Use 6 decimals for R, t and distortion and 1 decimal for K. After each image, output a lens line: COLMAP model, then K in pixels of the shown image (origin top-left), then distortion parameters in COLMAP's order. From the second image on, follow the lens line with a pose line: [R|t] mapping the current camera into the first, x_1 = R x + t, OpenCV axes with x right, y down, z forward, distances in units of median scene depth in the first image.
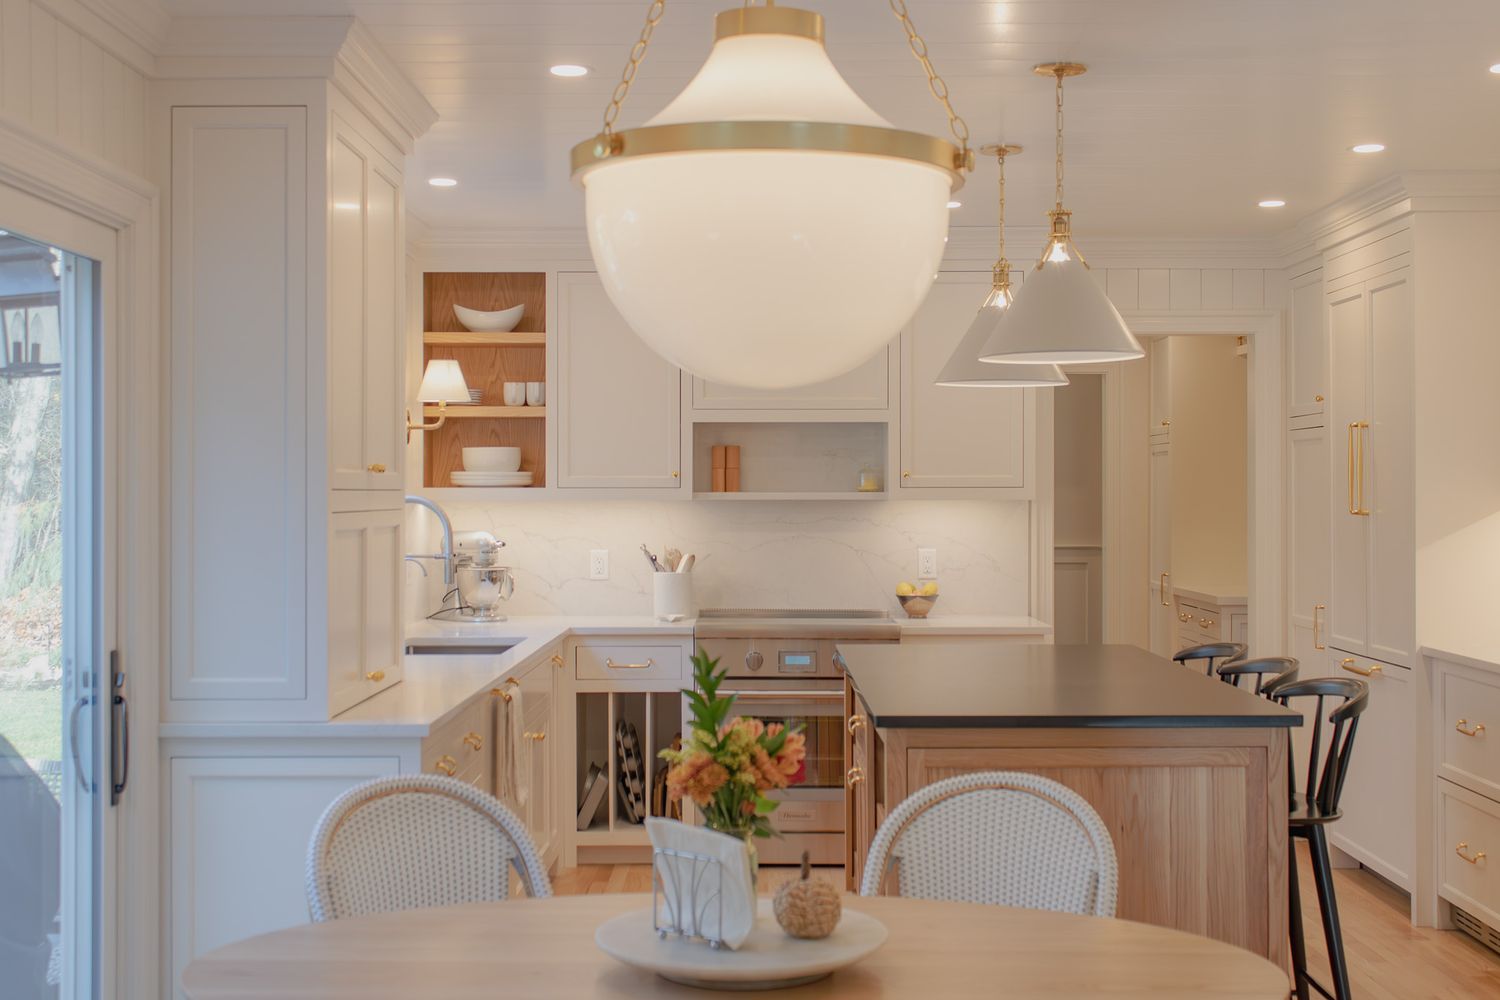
lens RADIAL K [[1854.9, 0, 750.0], [0, 1854.9, 500.0], [0, 0, 1]] dist [0.016946, -0.059953]
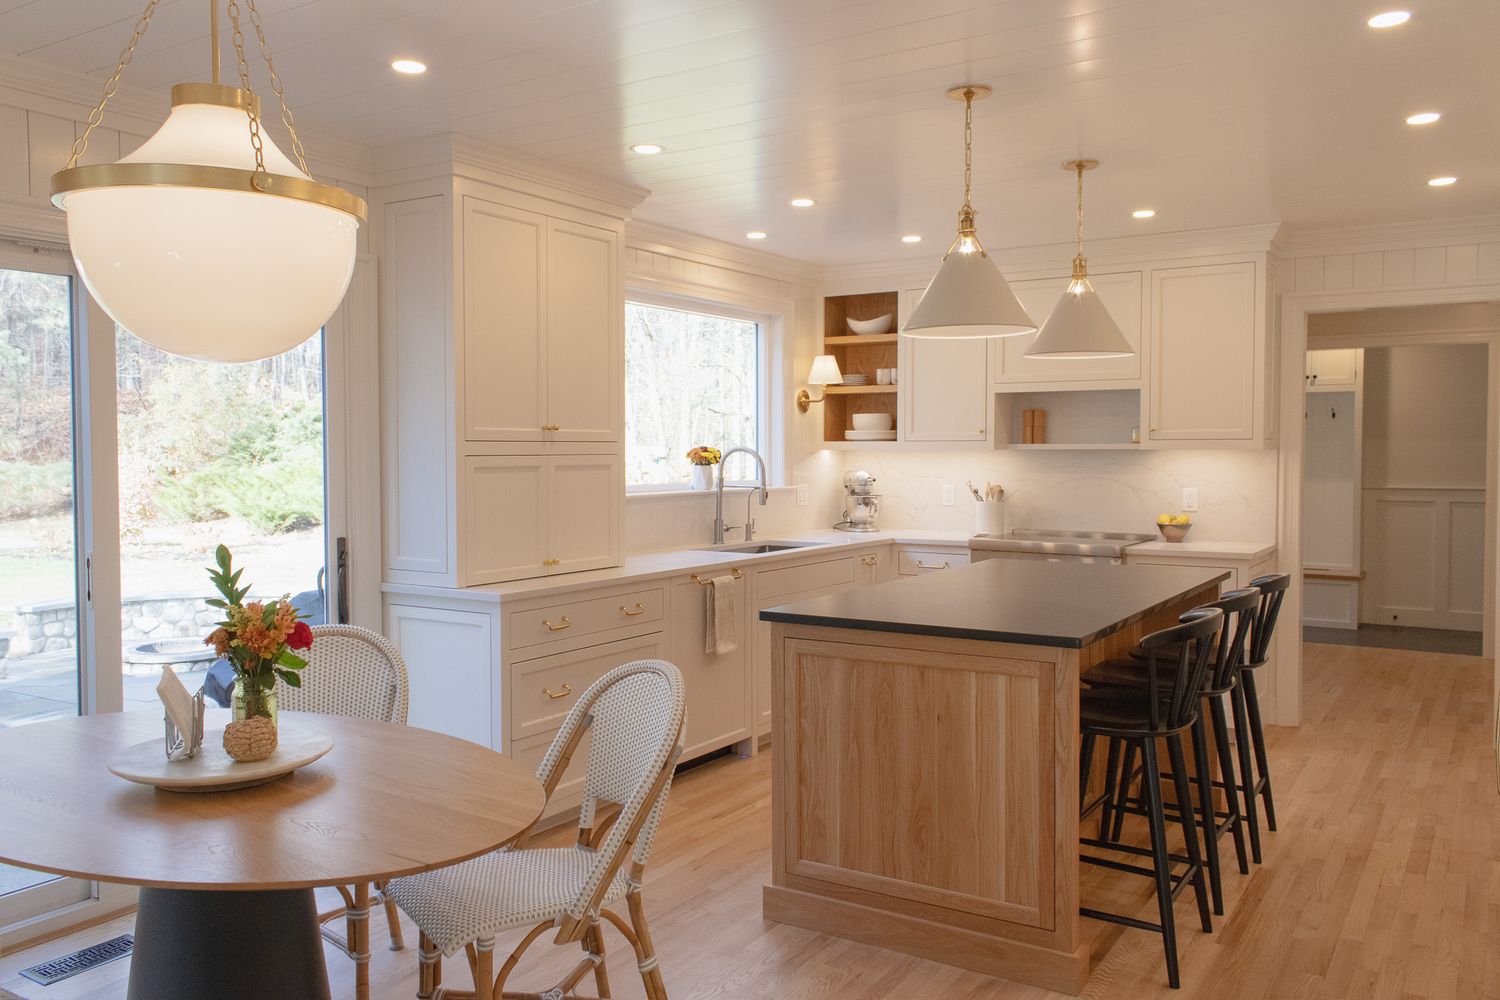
lens RADIAL K [[1175.7, 0, 750.0], [0, 1175.7, 500.0], [0, 0, 1]] dist [-0.003305, 0.003247]
pose [[0.840617, 0.022940, -0.541145, 0.289635], [-0.000531, 0.999137, 0.041530, 0.001281], [0.541630, -0.034623, 0.839903, 0.165695]]
